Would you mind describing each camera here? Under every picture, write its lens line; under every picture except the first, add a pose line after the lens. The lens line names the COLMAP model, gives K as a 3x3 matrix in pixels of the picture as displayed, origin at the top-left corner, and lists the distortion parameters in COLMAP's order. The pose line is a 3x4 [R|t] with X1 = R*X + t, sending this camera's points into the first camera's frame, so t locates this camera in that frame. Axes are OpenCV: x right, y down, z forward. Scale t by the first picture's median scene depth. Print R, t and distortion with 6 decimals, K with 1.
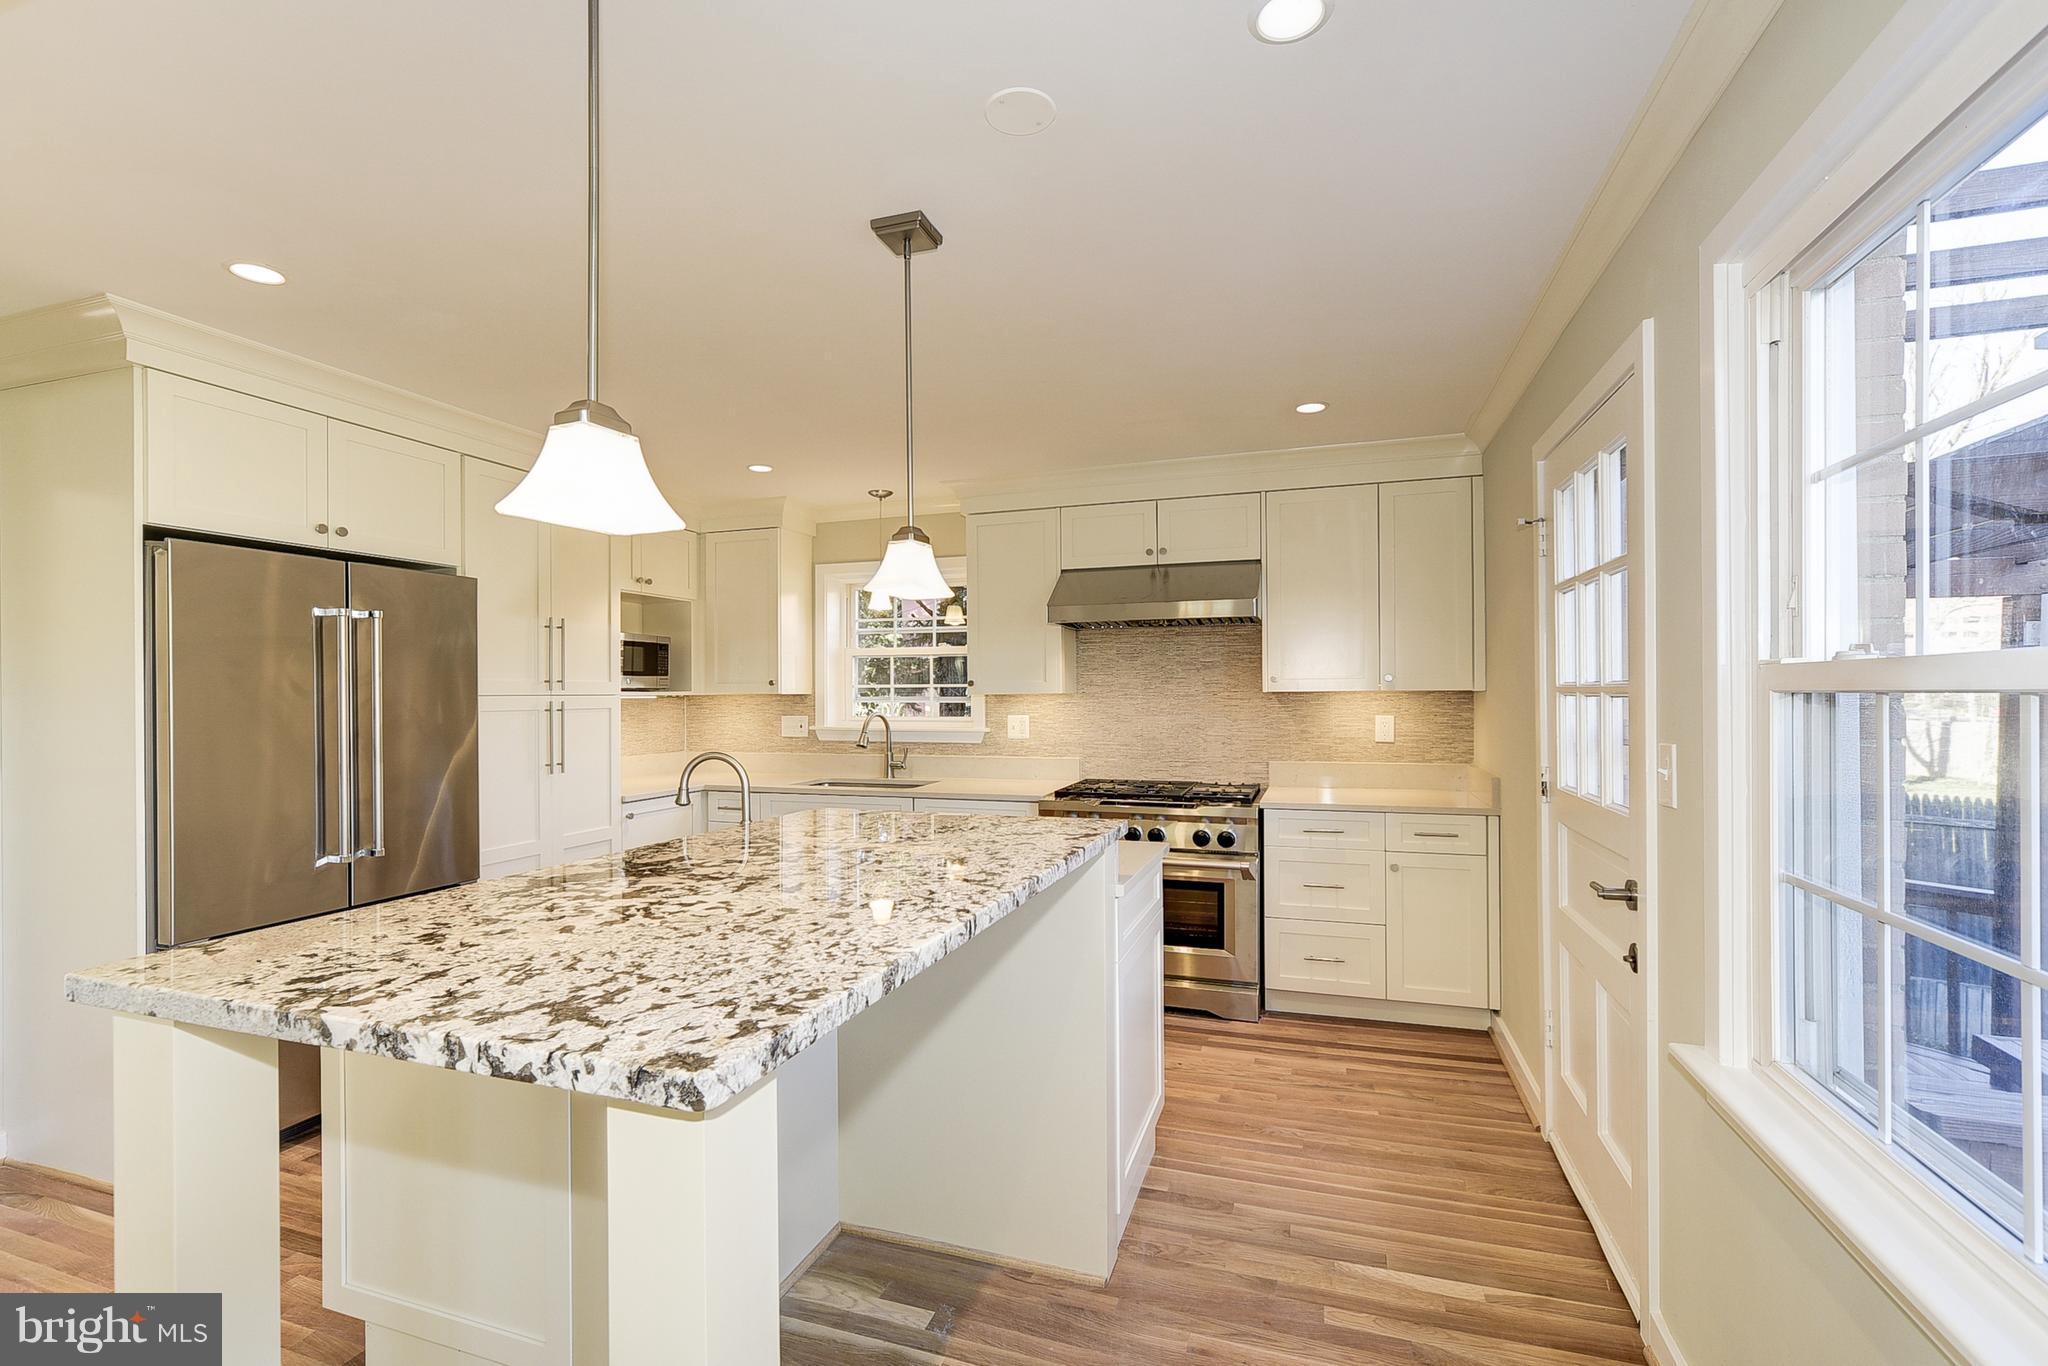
lens RADIAL K [[889.3, 0, 1010.9], [0, 889.3, 684.5], [0, 0, 1]] dist [-0.000193, 0.000117]
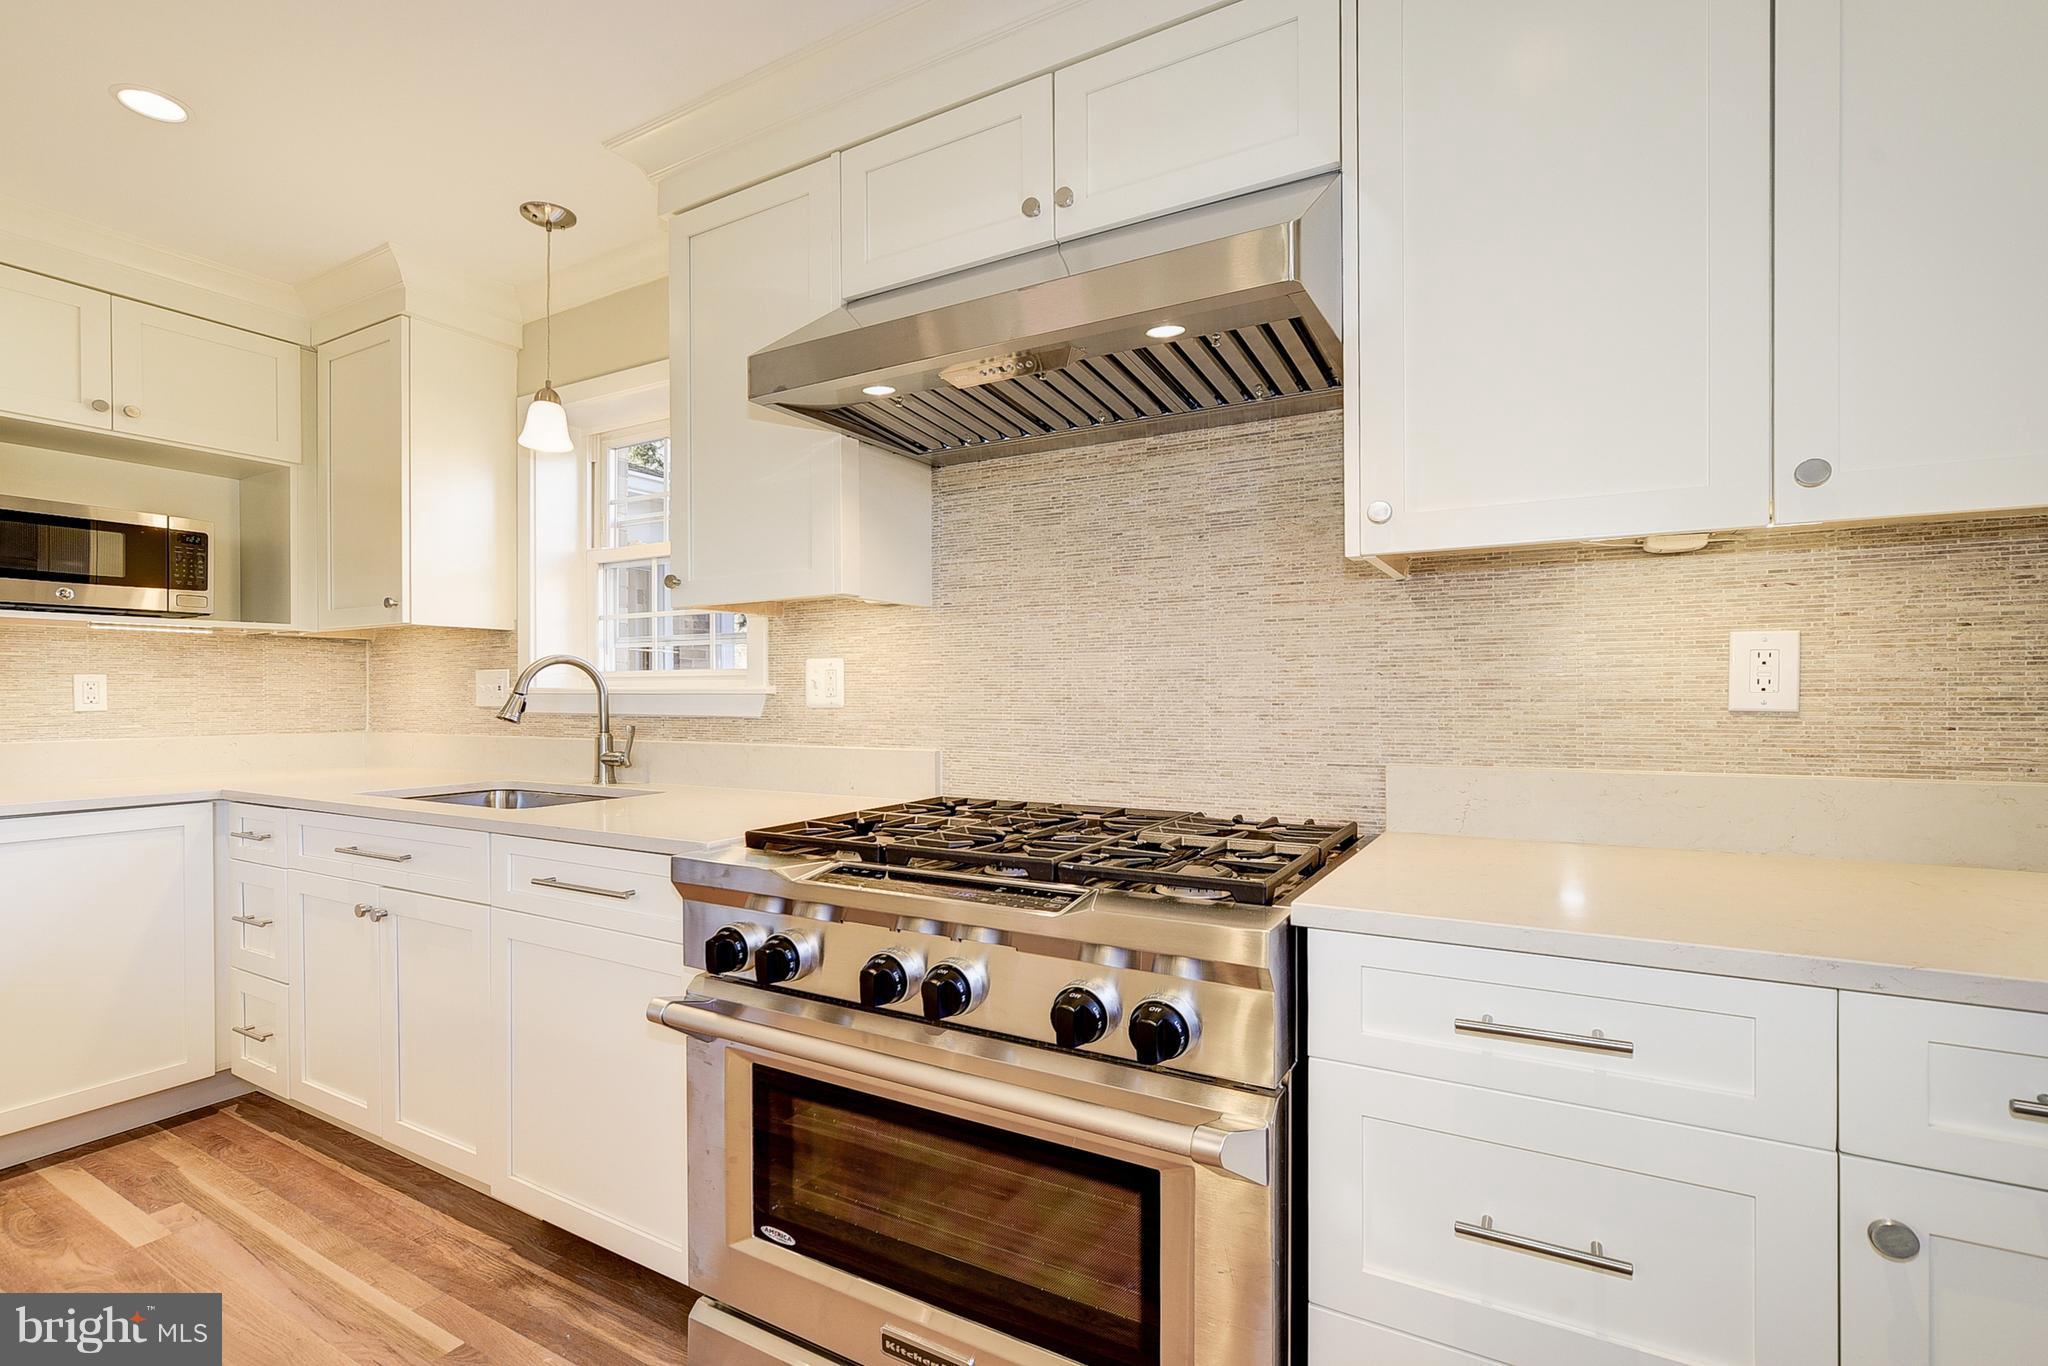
lens RADIAL K [[931.0, 0, 929.1], [0, 931.0, 692.7], [0, 0, 1]] dist [-0.004917, -0.000704]
pose [[0.965811, -0.001344, -0.259242, 0.212295], [0.004507, 0.999922, 0.011607, 0.052536], [0.259206, -0.012379, 0.965743, 0.591830]]
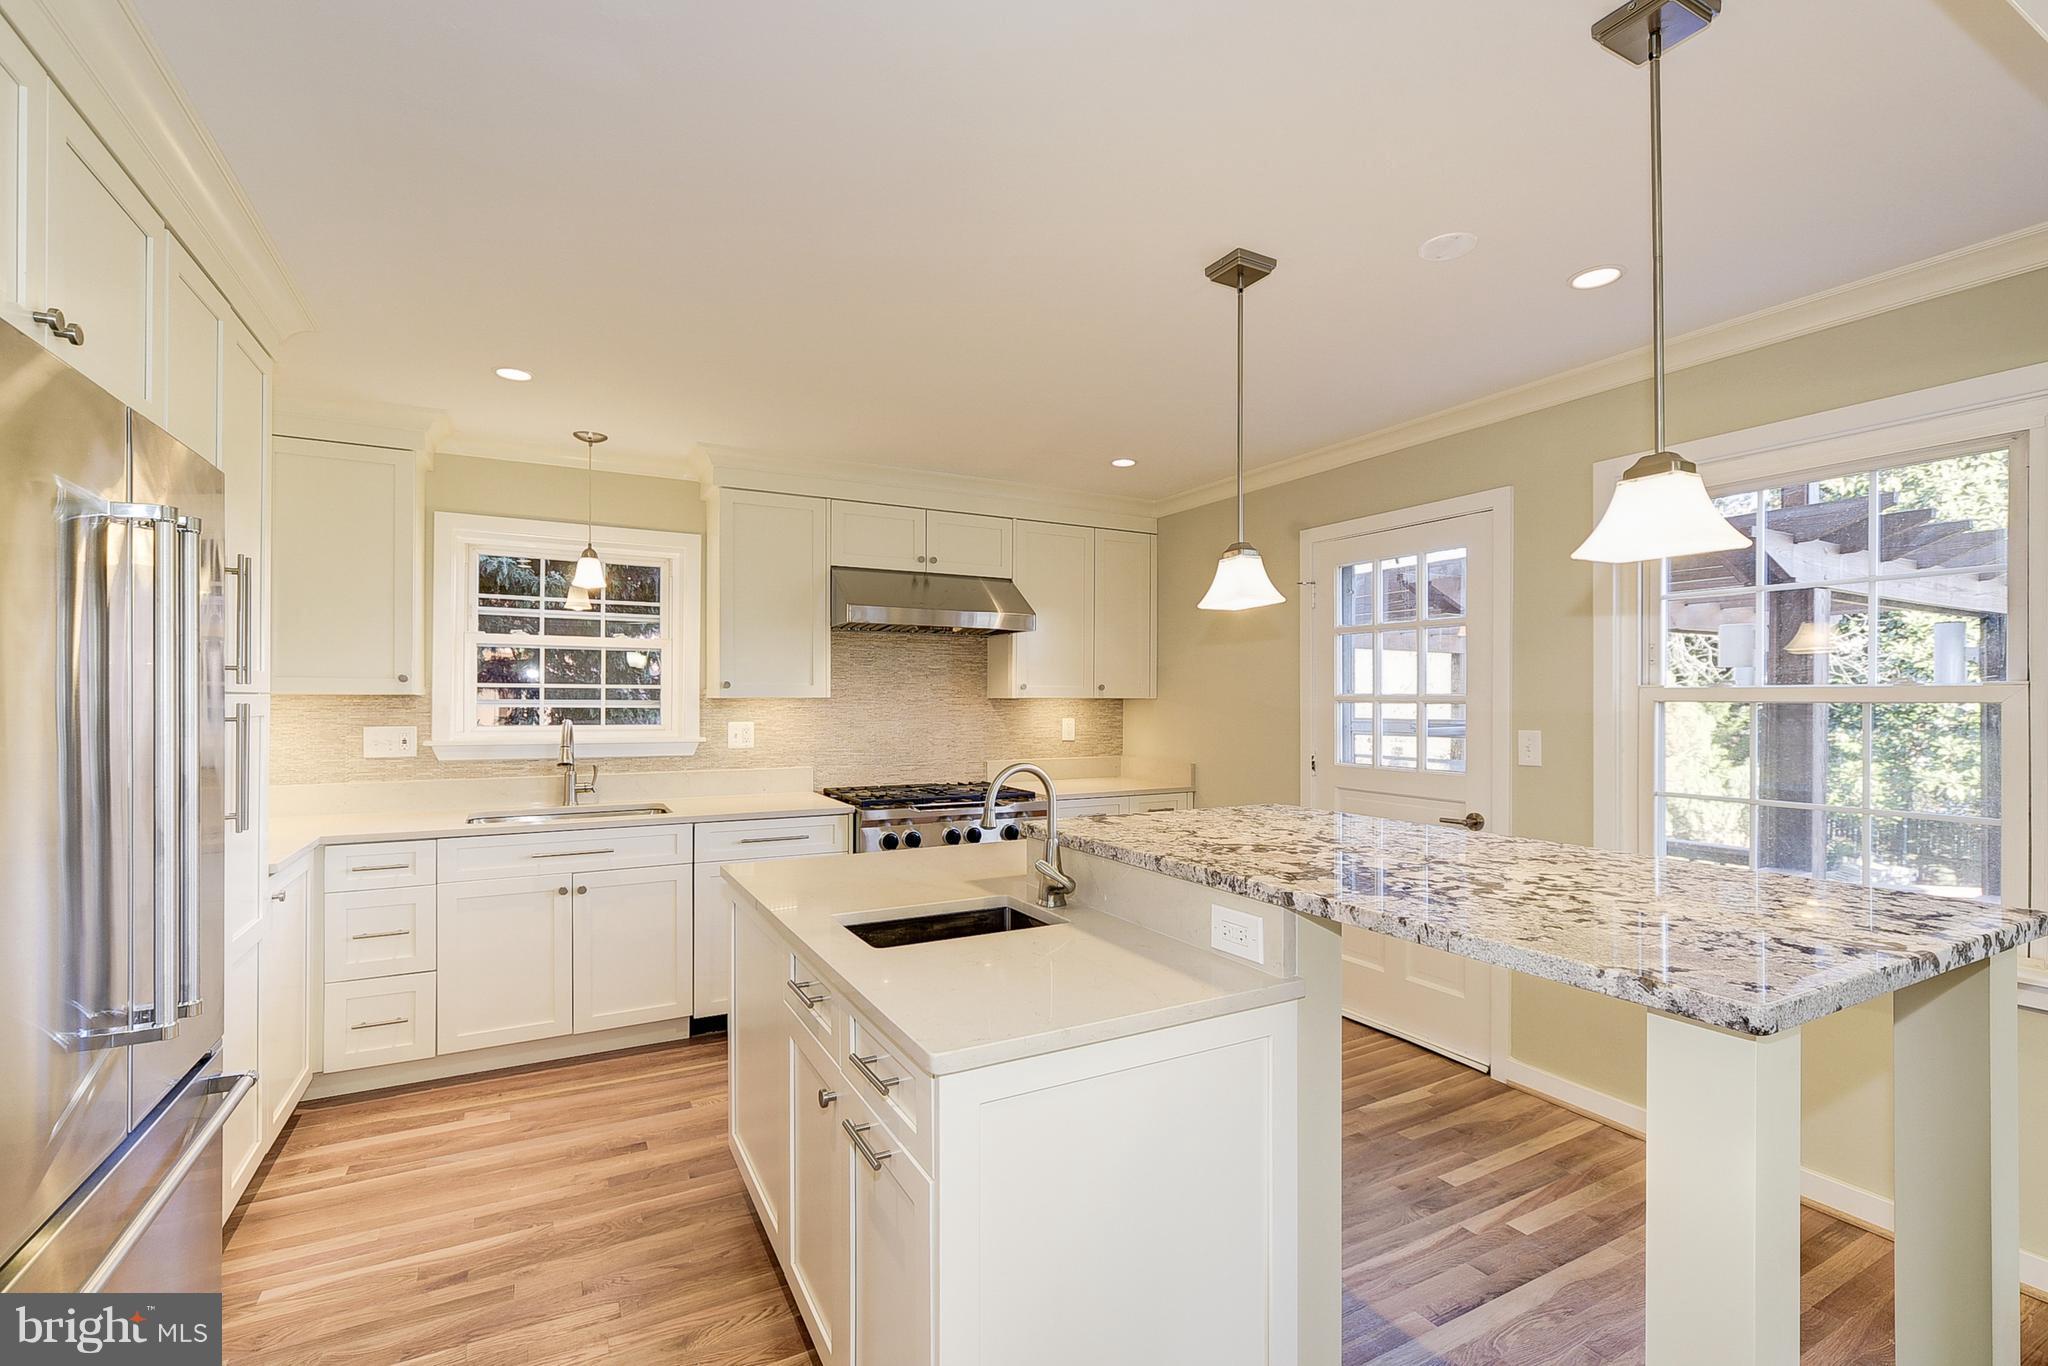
lens RADIAL K [[875.1, 0, 1068.0], [0, 875.1, 690.3], [0, 0, 1]] dist [-0.022860, -0.000057]
pose [[0.681317, 0.014485, 0.731846, -0.448190], [-0.014926, 0.999871, -0.005894, 0.003937], [-0.731837, -0.006908, 0.681445, 0.194002]]
